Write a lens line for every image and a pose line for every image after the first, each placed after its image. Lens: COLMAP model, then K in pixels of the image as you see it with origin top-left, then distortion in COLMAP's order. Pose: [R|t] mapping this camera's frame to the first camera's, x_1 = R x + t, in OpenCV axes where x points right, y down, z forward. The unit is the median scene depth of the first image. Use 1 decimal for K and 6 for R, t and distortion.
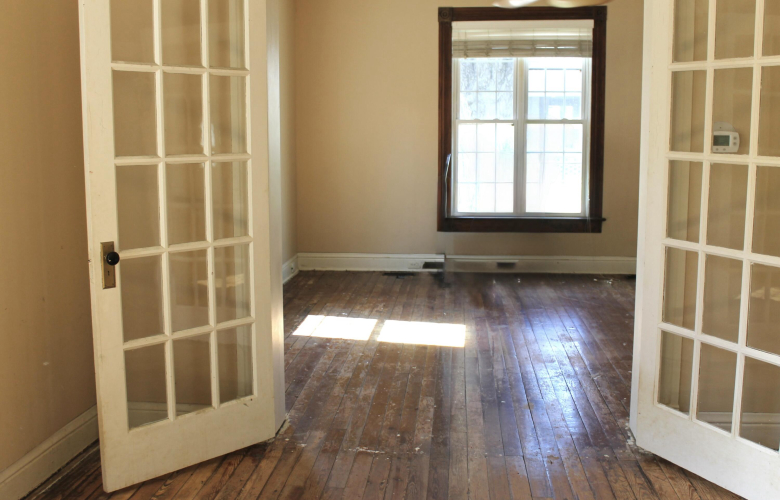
lens RADIAL K [[833.1, 0, 399.1], [0, 833.1, 249.8], [0, 0, 1]] dist [-0.084283, 0.029234]
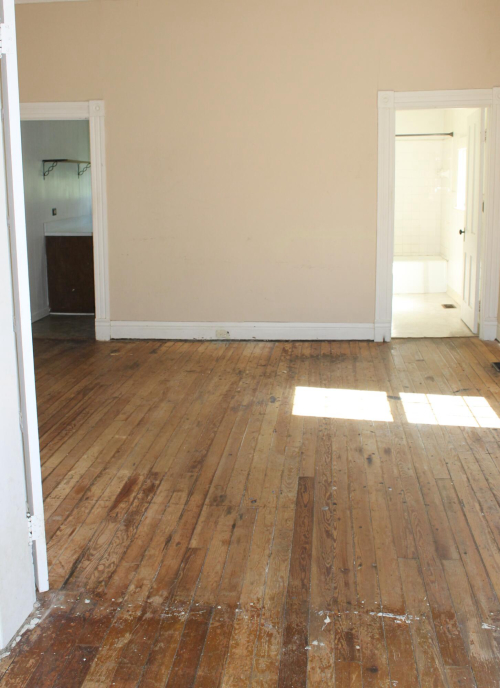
lens RADIAL K [[761.2, 0, 250.0], [0, 761.2, 344.0], [0, 0, 1]] dist [-0.014410, -0.014883]
pose [[-0.999544, 0.001423, 0.030178, 0.067753], [0.011937, 0.936210, 0.351239, -0.223057], [-0.027753, 0.351439, -0.935799, 1.495571]]
